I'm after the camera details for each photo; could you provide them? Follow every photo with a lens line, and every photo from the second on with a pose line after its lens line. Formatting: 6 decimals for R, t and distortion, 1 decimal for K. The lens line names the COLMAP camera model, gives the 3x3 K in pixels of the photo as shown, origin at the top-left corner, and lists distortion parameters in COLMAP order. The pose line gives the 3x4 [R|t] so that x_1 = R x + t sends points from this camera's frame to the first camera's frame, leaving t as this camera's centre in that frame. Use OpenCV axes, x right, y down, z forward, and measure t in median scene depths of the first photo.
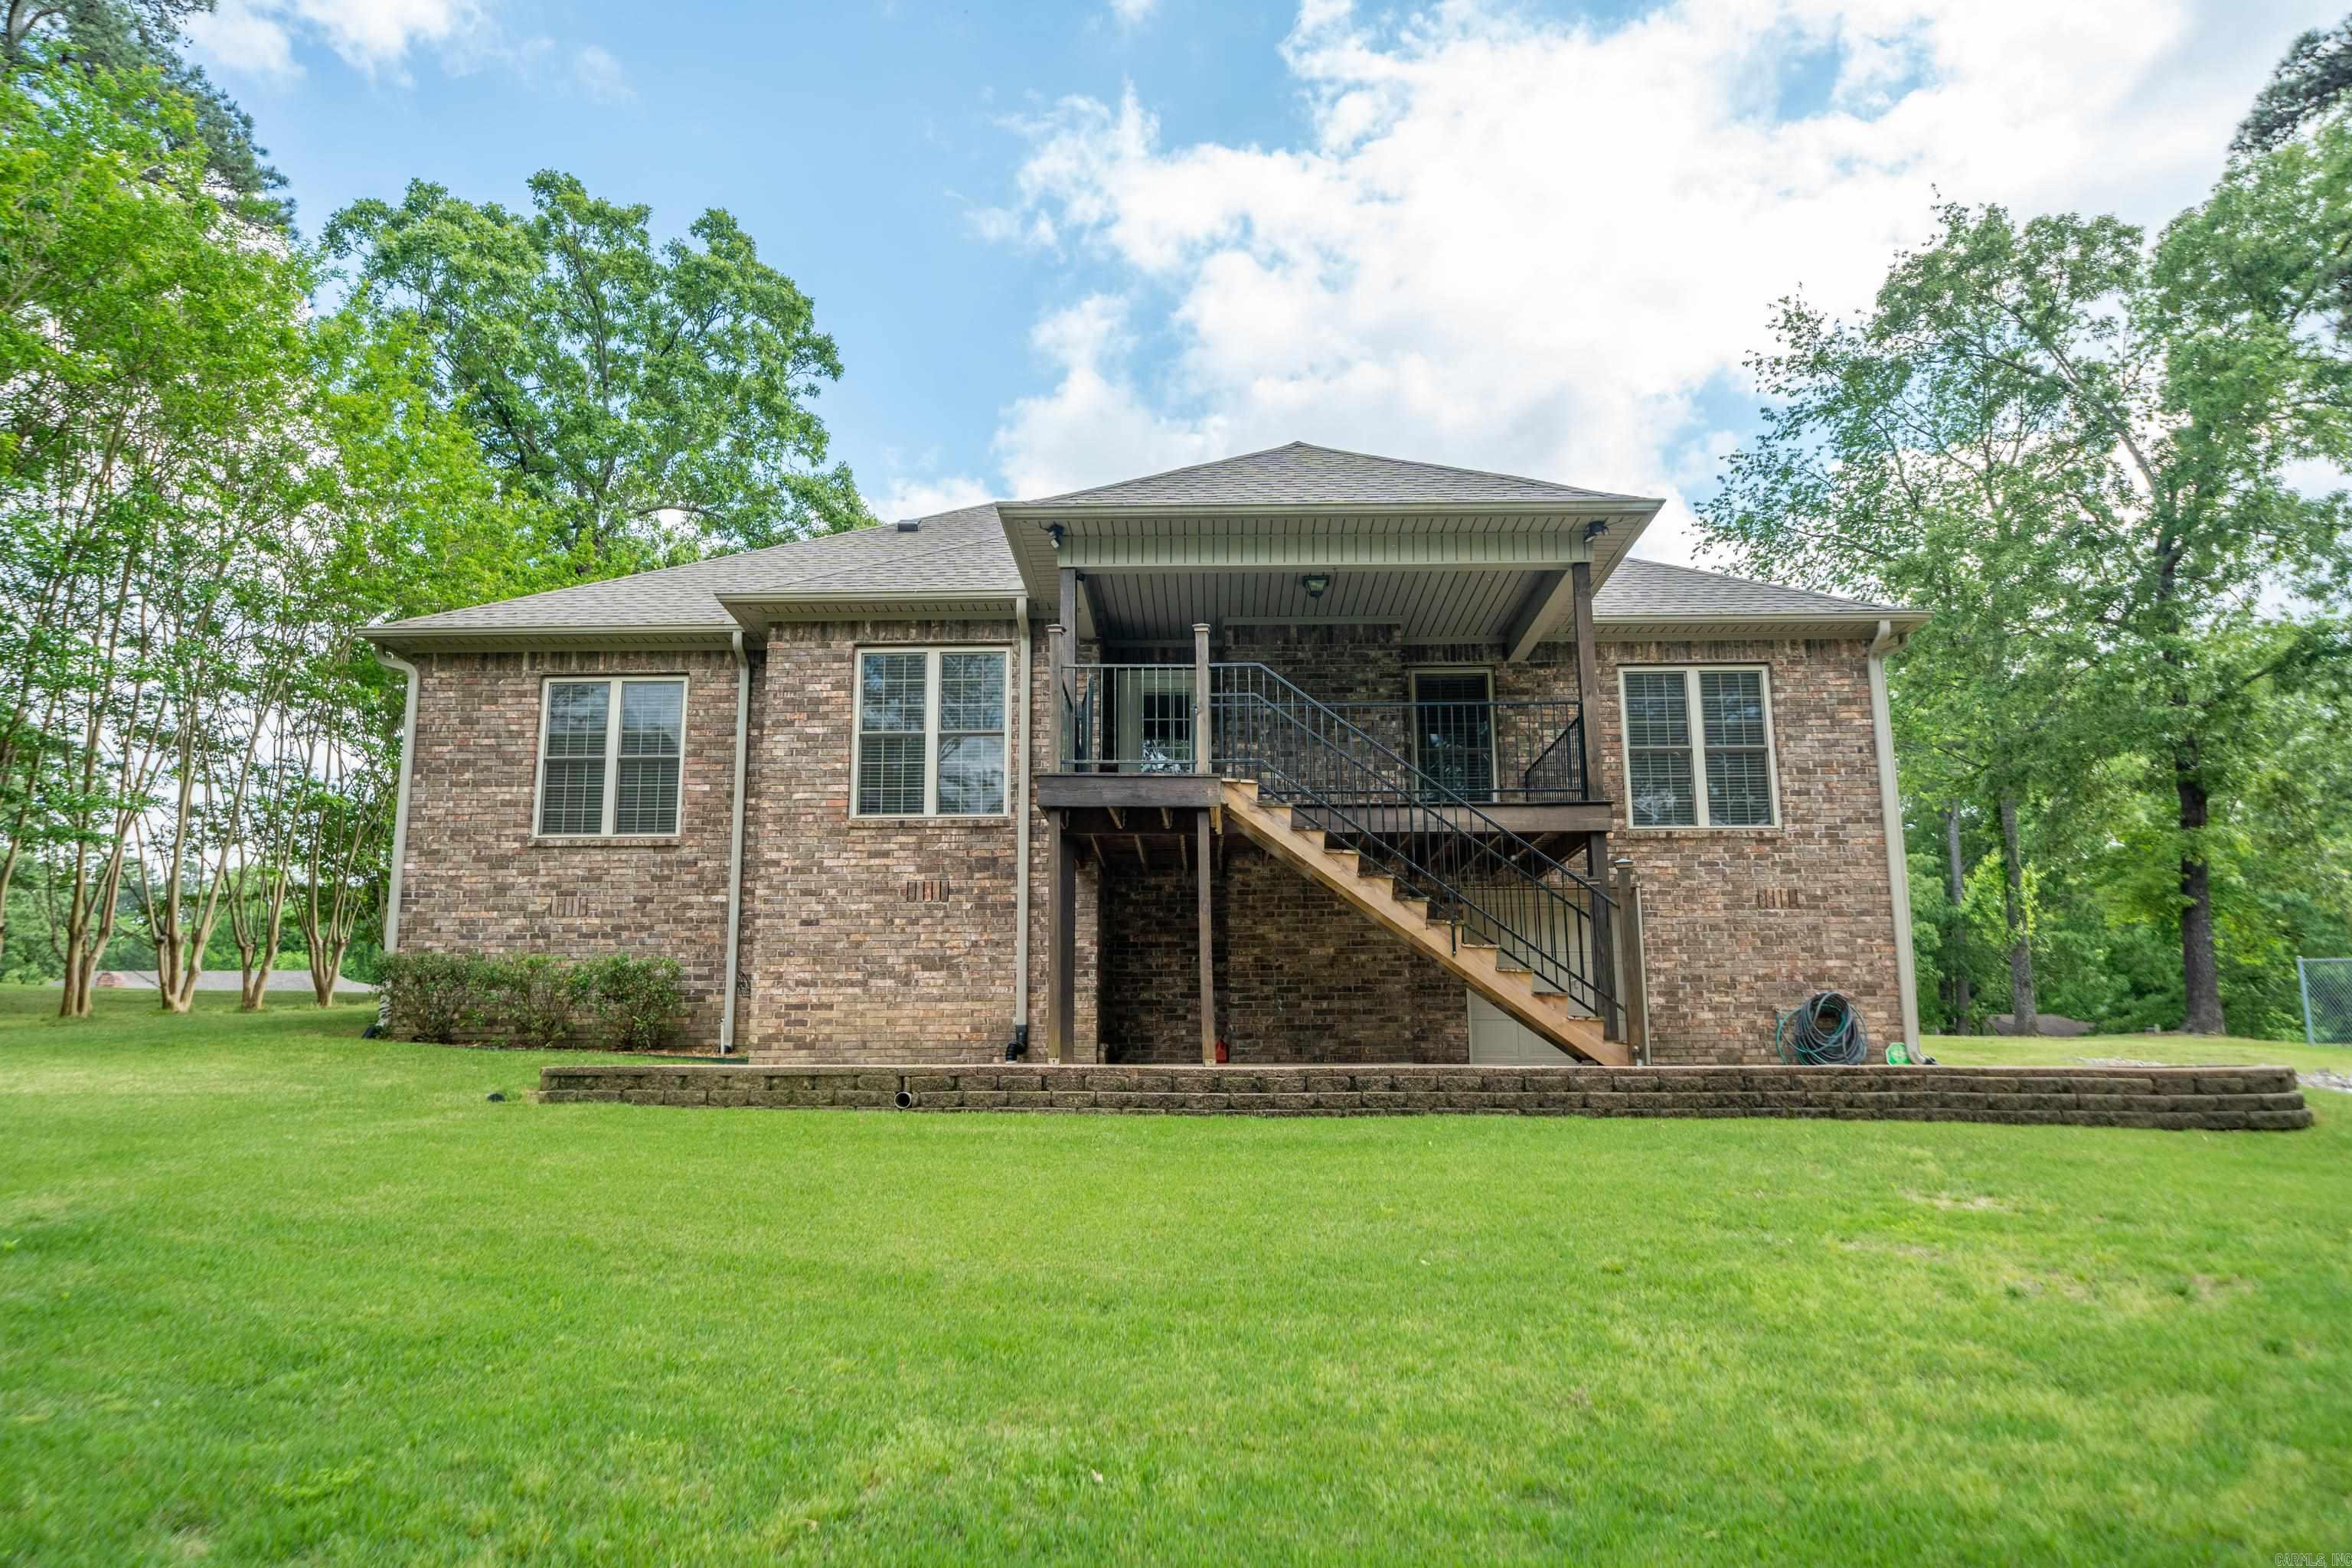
lens RADIAL K [[1387.0, 0, 1175.3], [0, 1387.0, 834.4], [0, 0, 1]] dist [0.001380, -0.000735]
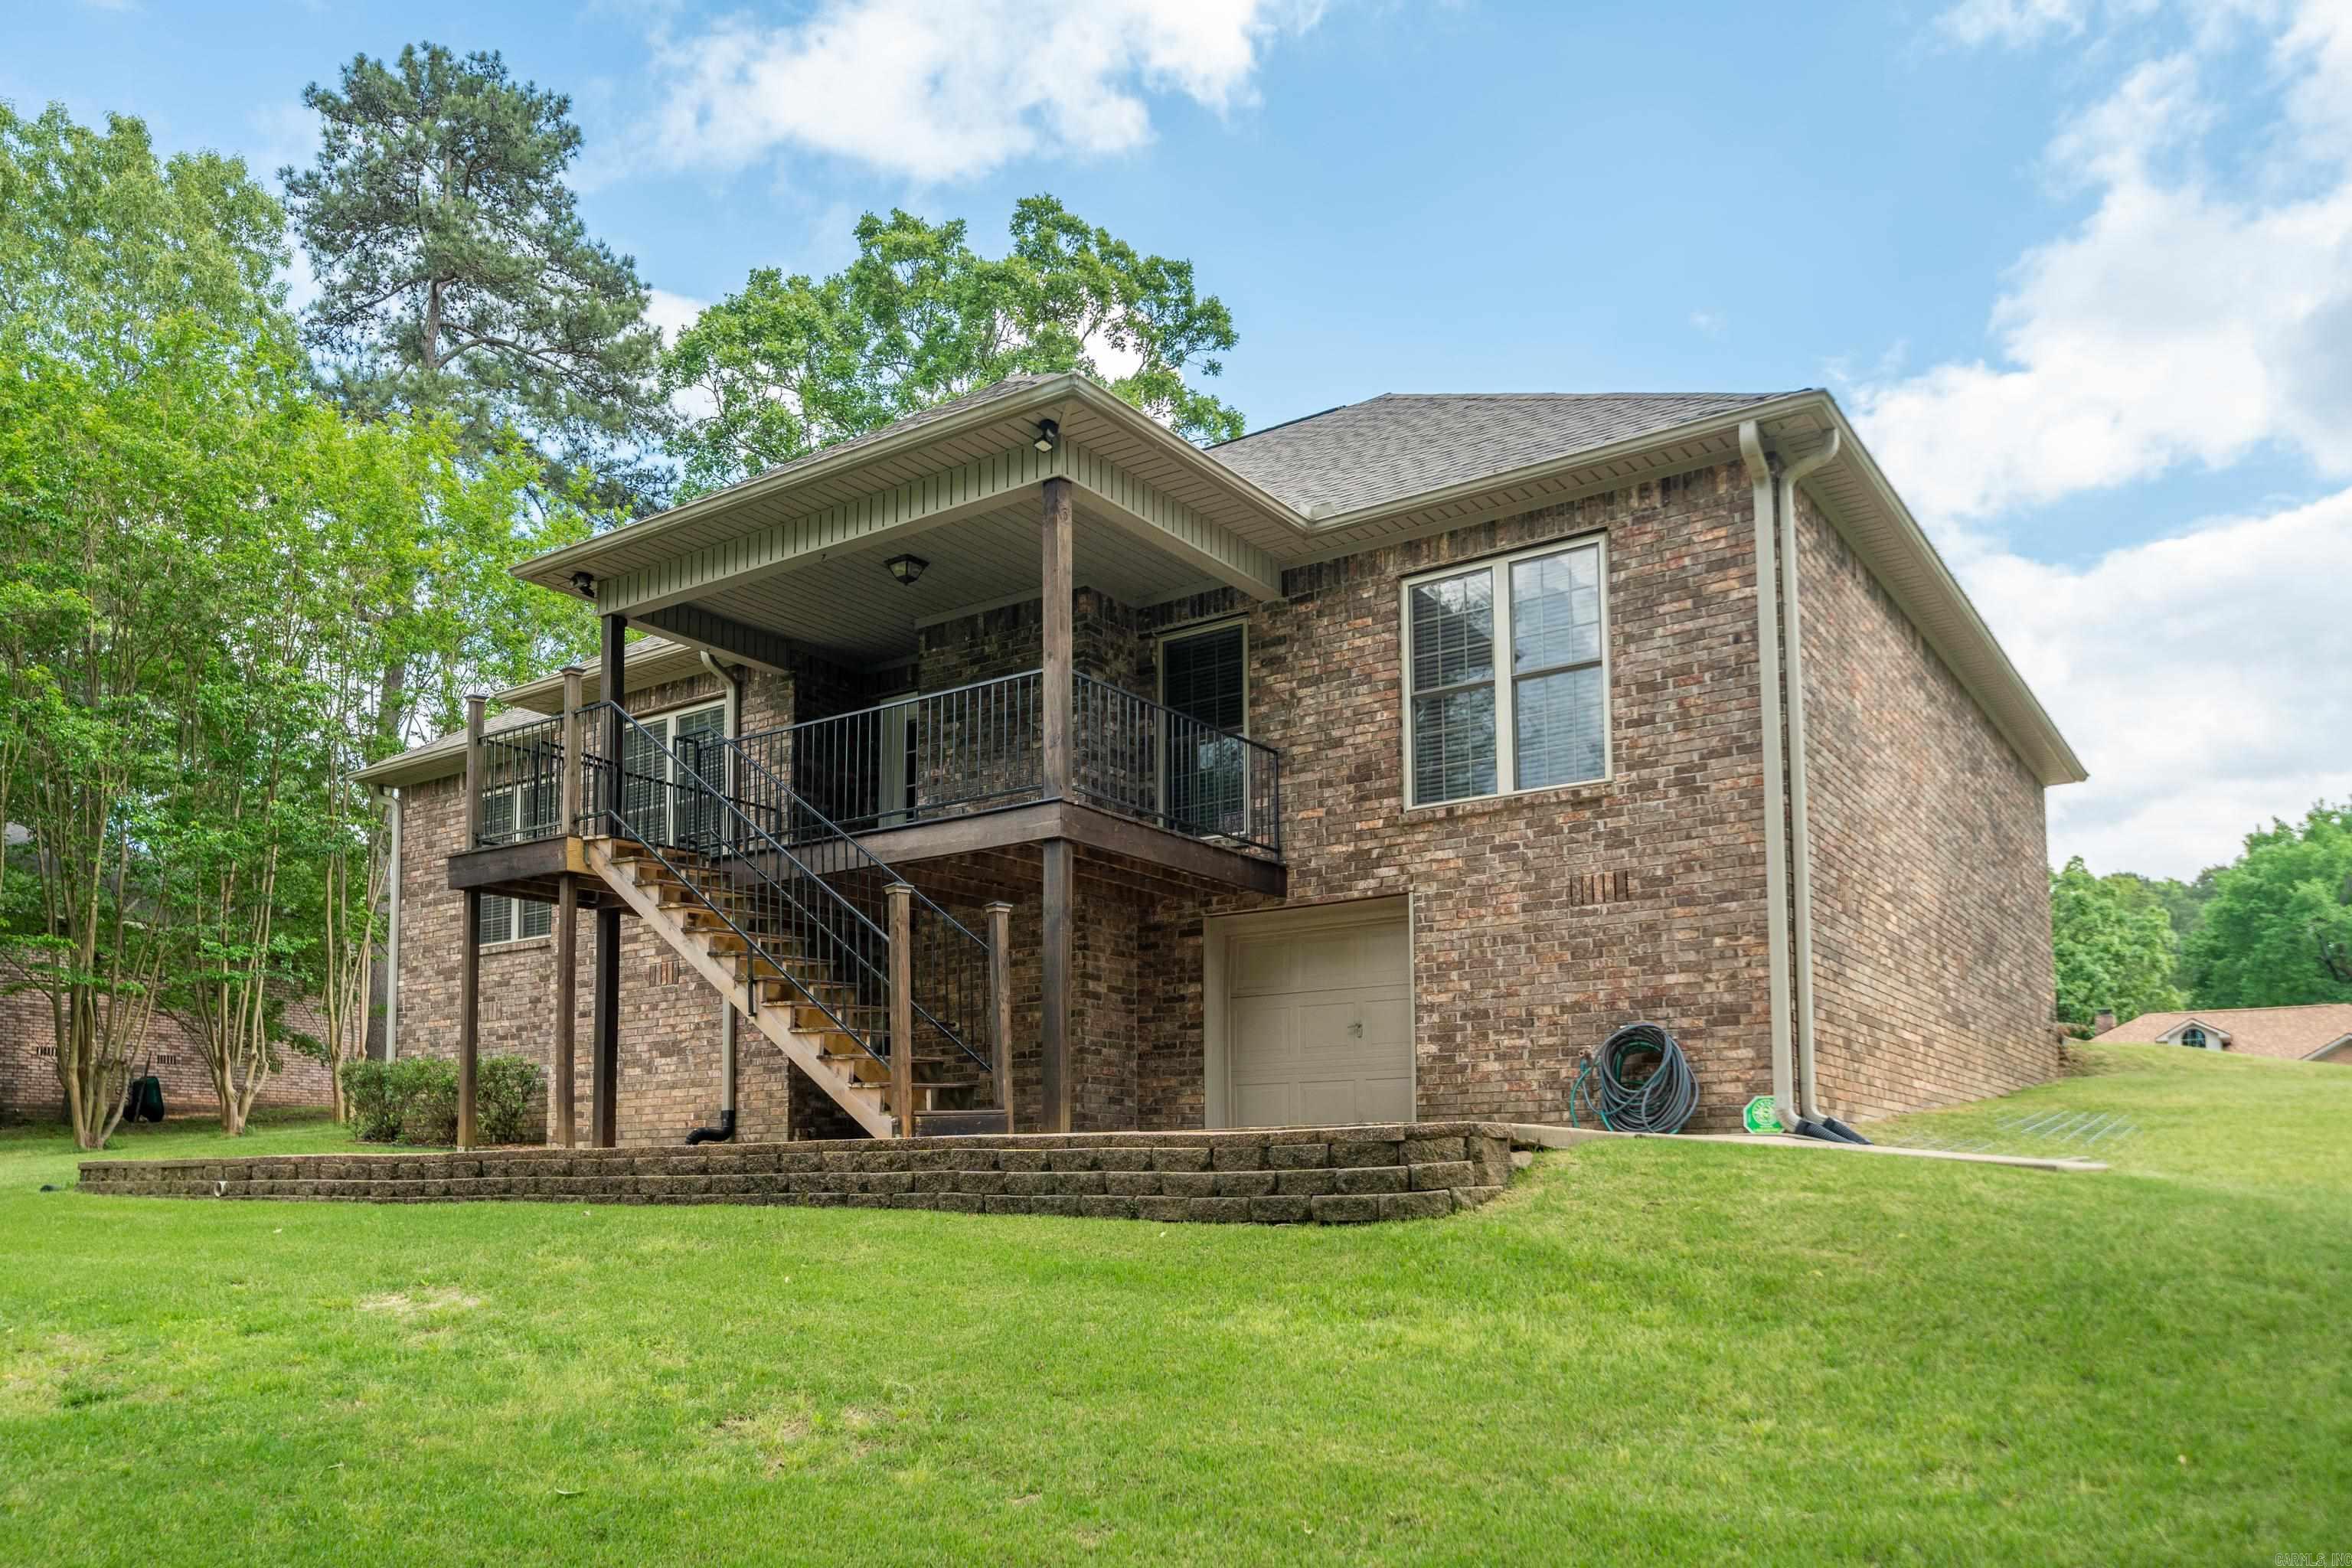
lens RADIAL K [[1691.4, 0, 1172.6], [0, 1691.4, 1046.6], [0, 0, 1]] dist [0.003923, 0.001694]
pose [[0.838781, -0.050504, -0.542122, 0.698836], [0.104898, 0.992025, 0.069882, 0.043411], [0.534269, -0.115483, 0.837389, 0.198185]]
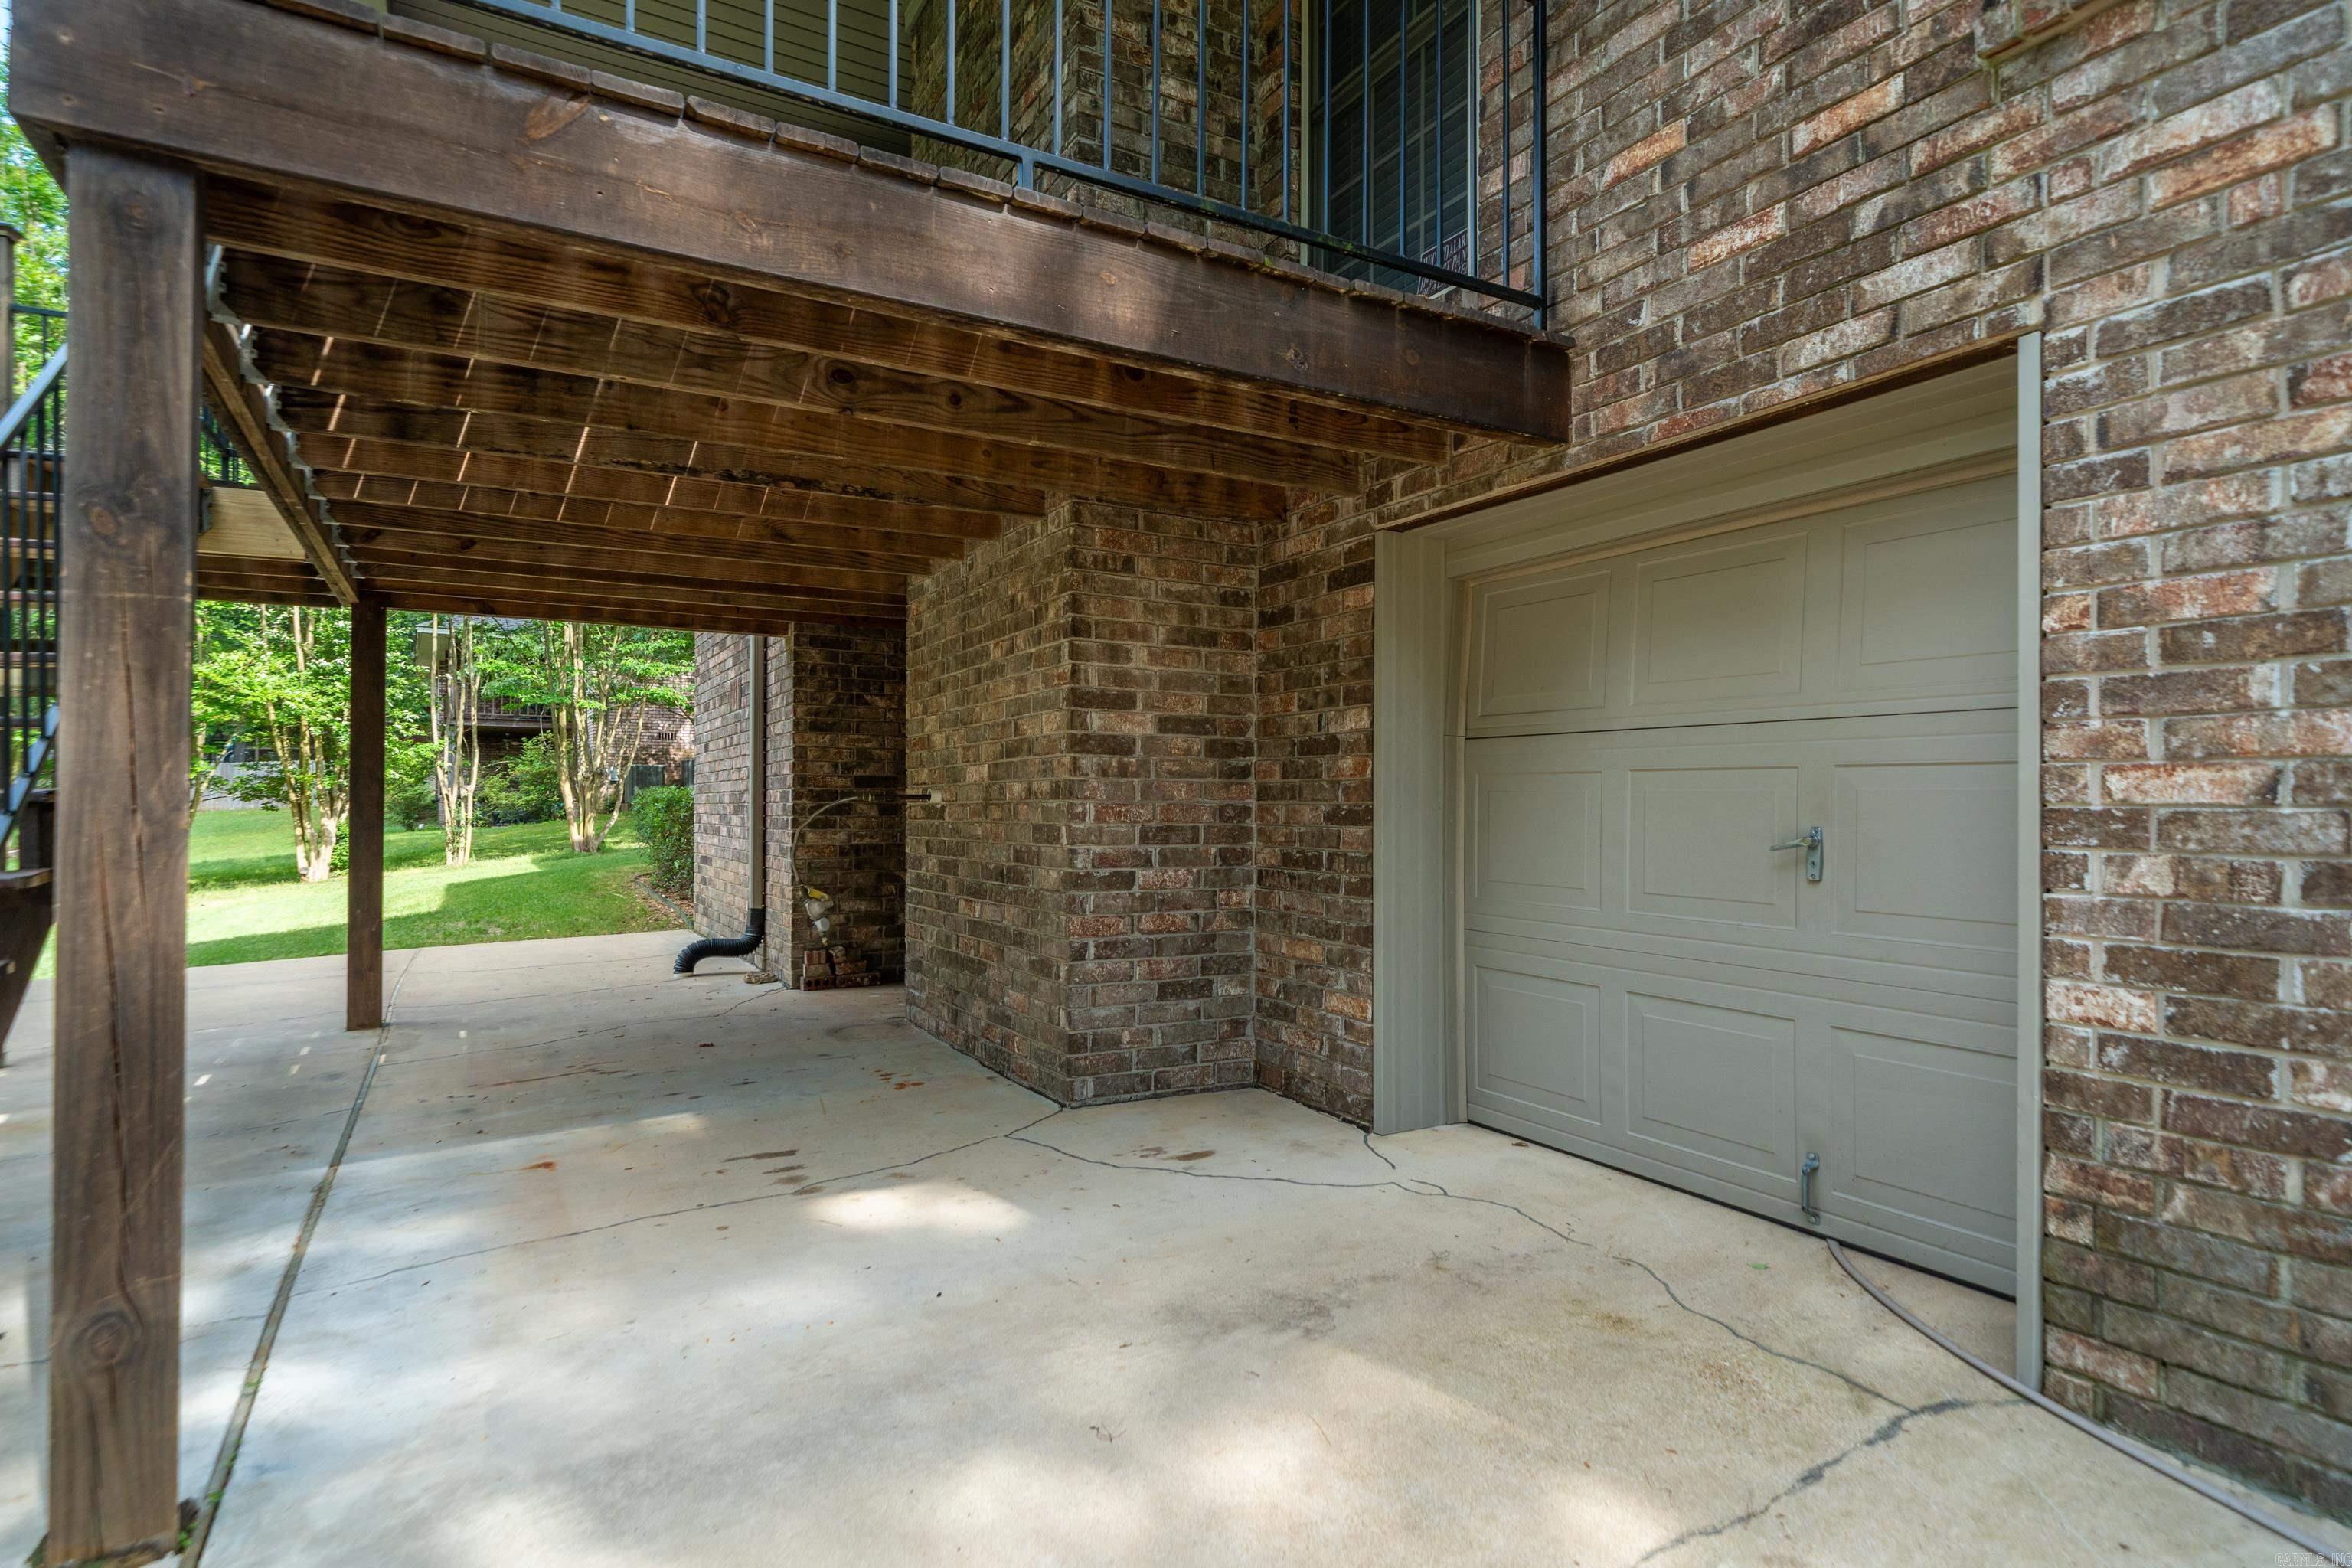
lens RADIAL K [[1234.1, 0, 1175.5], [0, 1234.1, 788.0], [0, 0, 1]] dist [-0.001257, 0.000710]
pose [[0.504717, -0.006326, -0.863261, 0.411682], [0.154514, 0.984488, 0.083125, 0.064518], [0.849344, -0.175340, 0.497865, 0.826639]]
